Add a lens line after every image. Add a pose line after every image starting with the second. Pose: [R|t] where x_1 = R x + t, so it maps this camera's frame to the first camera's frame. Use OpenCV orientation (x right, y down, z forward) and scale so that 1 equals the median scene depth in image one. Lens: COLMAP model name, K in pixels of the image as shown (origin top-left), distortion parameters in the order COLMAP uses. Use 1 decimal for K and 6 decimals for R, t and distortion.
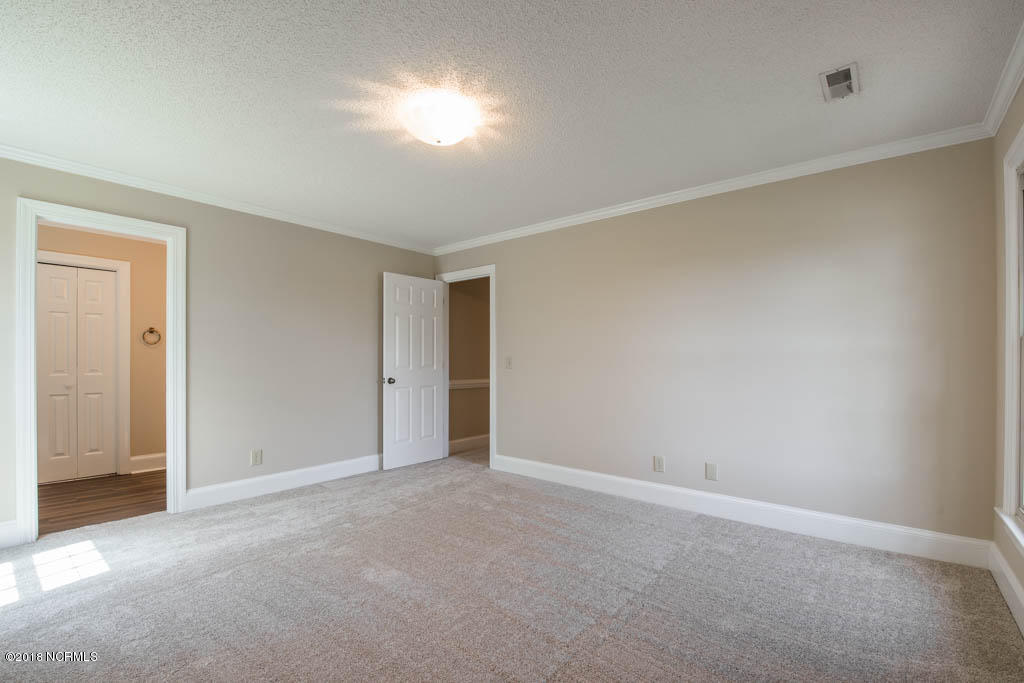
lens RADIAL K [[441.8, 0, 515.6], [0, 441.8, 338.5], [0, 0, 1]] dist [-0.027855, -0.000412]
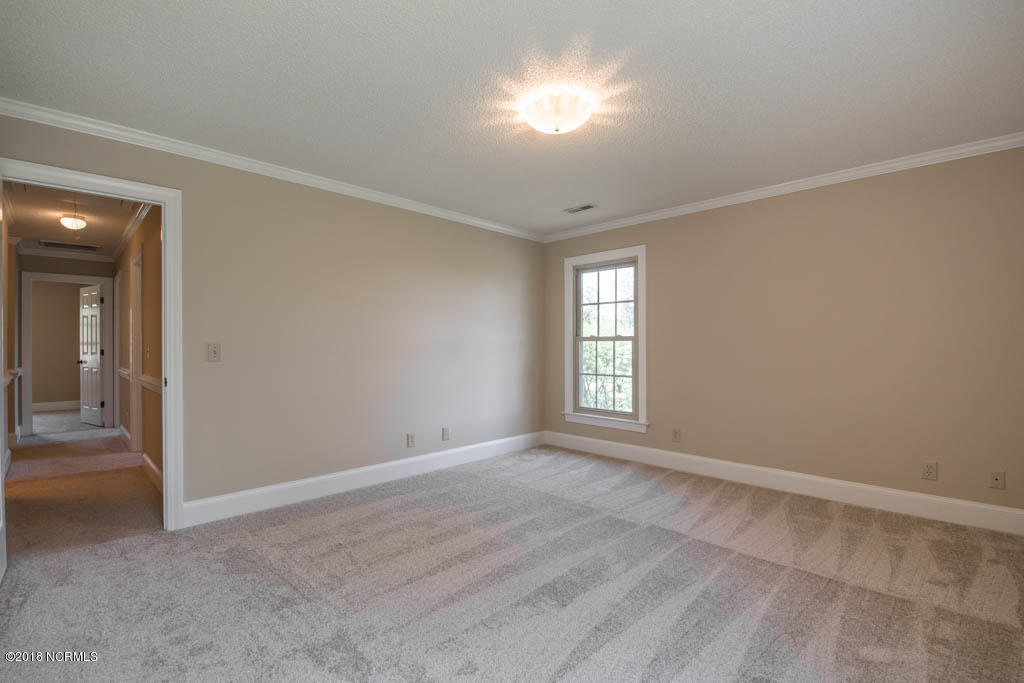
lens RADIAL K [[441.8, 0, 515.6], [0, 441.8, 338.5], [0, 0, 1]] dist [-0.027855, -0.000412]
pose [[0.089308, 0.017562, 0.995849, -0.944357], [-0.041217, 0.999053, -0.013922, 0.040192], [-0.995151, -0.039803, 0.089947, 0.789520]]
